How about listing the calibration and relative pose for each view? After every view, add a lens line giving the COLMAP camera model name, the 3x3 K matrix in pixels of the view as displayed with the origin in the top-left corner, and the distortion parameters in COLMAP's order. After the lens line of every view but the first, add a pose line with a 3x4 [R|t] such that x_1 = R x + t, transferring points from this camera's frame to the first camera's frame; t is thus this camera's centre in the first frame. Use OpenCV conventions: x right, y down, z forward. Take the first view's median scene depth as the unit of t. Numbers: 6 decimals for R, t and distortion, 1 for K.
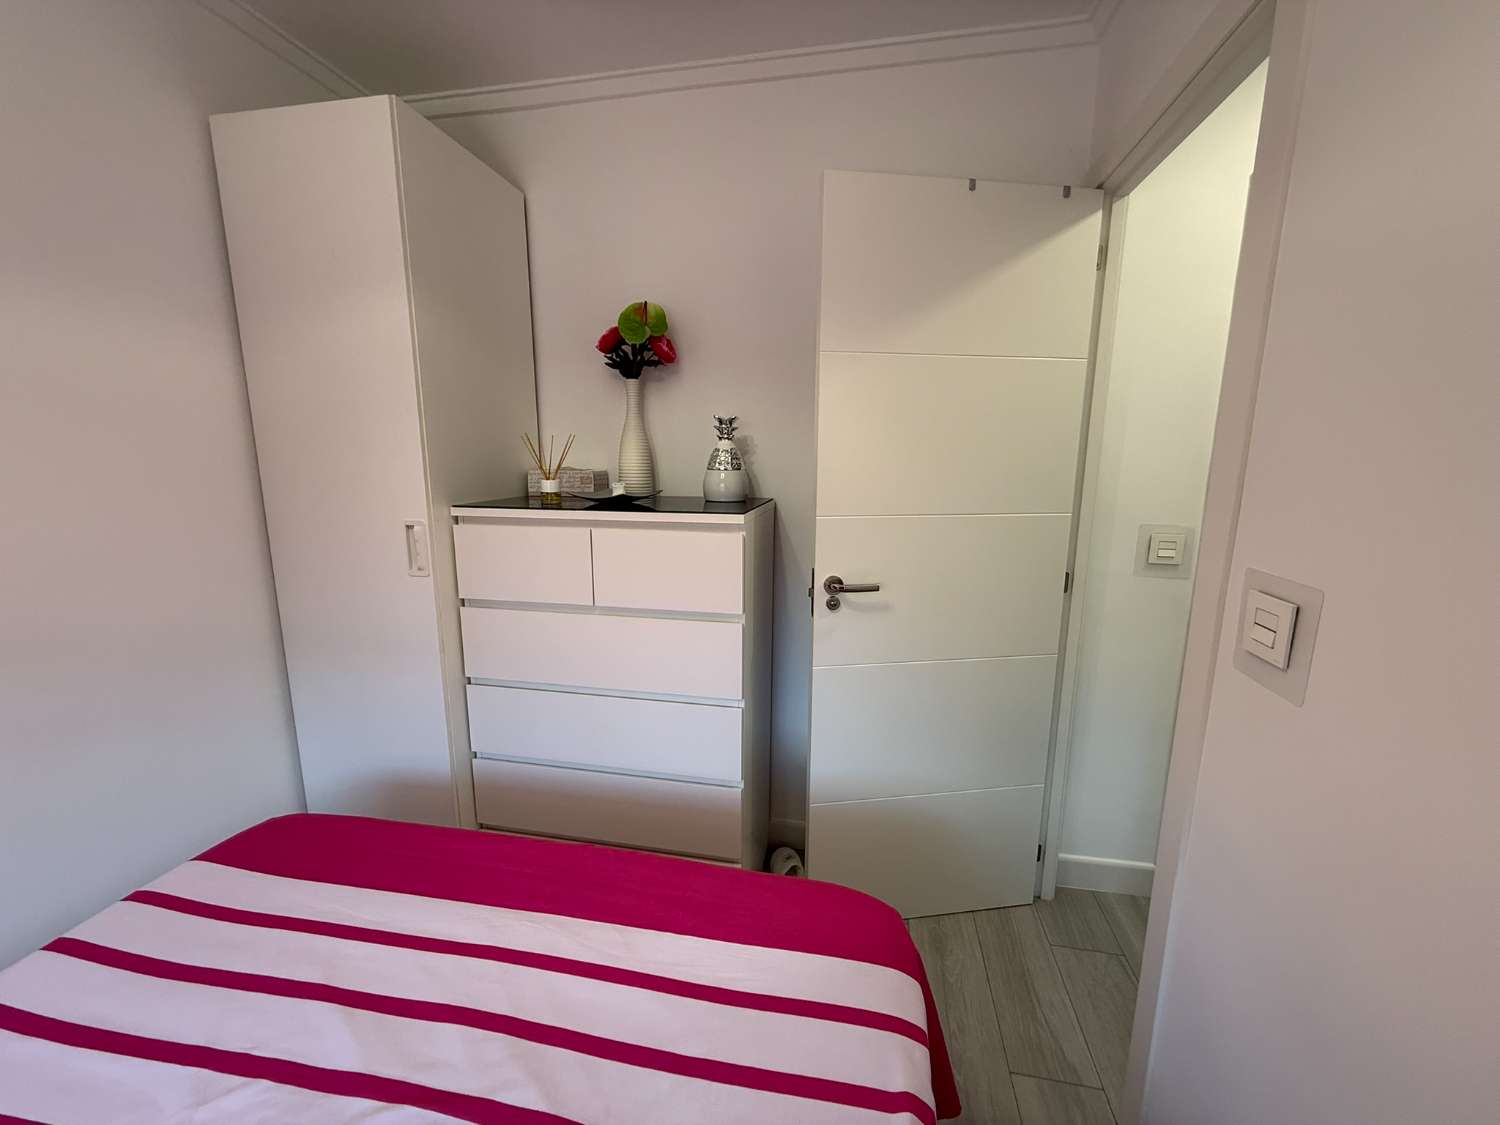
lens RADIAL K [[598.1, 0, 748.8], [0, 598.1, 559.2], [0, 0, 1]] dist [0.000032, 0.000282]
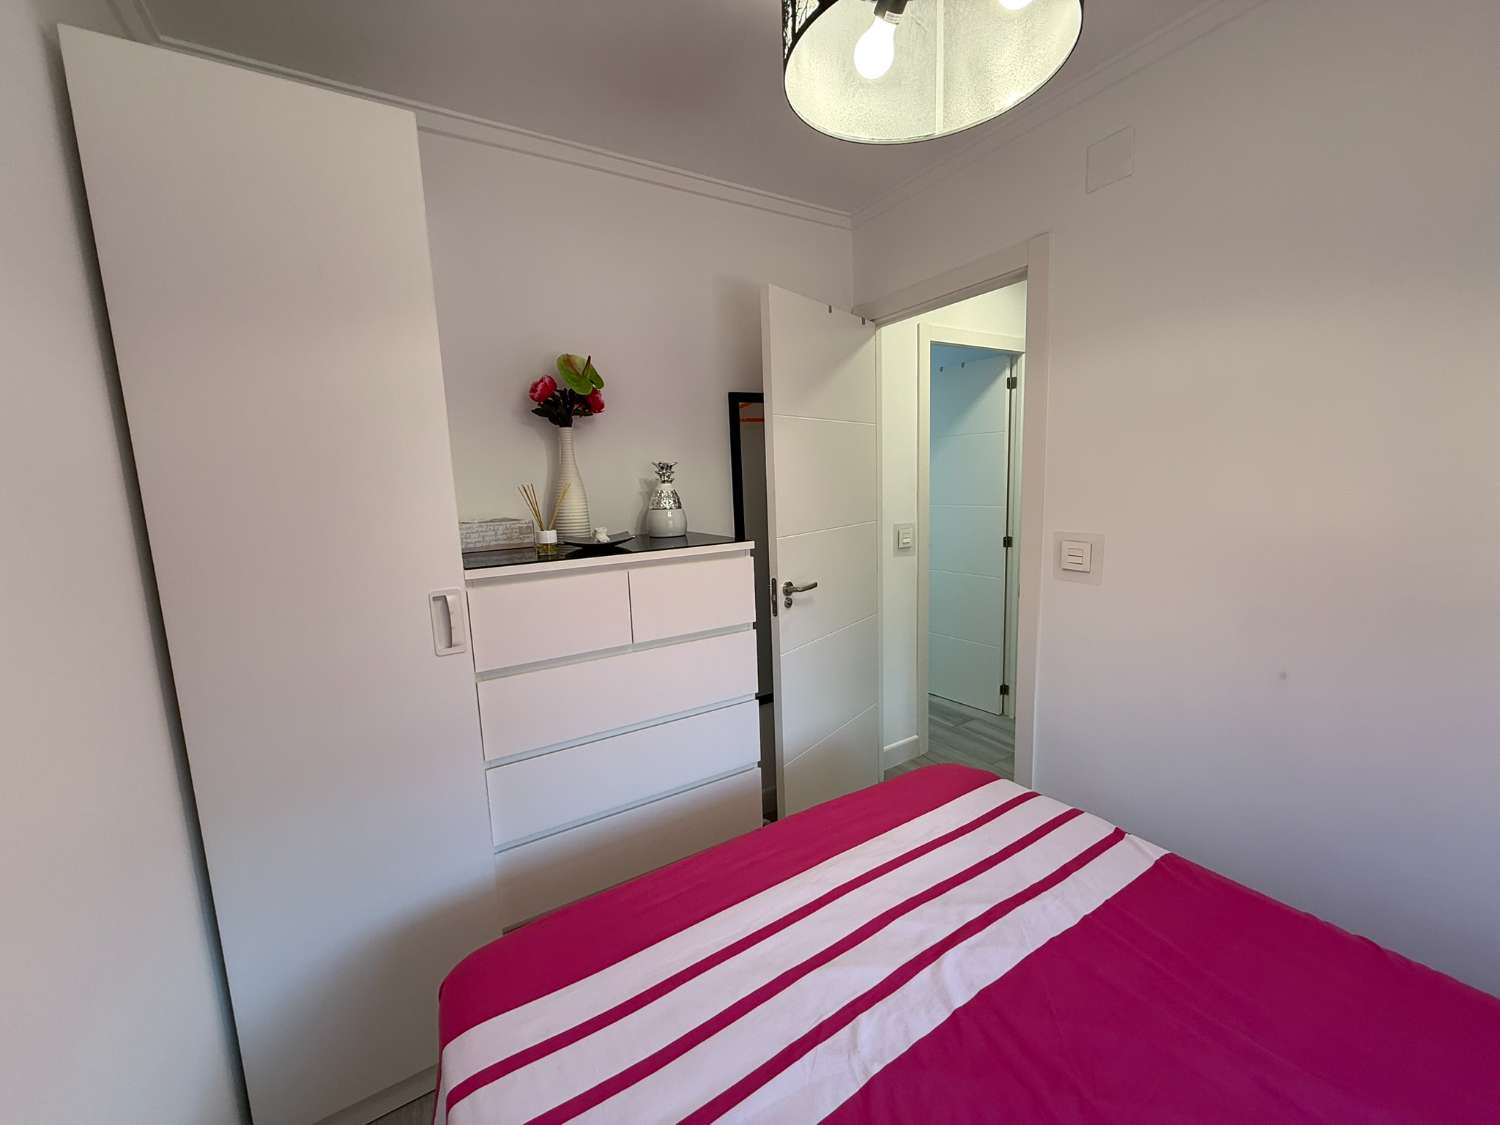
lens RADIAL K [[595.3, 0, 748.4], [0, 595.3, 559.7], [0, 0, 1]] dist [0.000127, 0.000021]
pose [[0.739478, -0.124408, 0.661585, -0.740347], [0.158914, 0.987260, 0.008026, -0.041783], [-0.654155, 0.099201, 0.749827, 0.065260]]
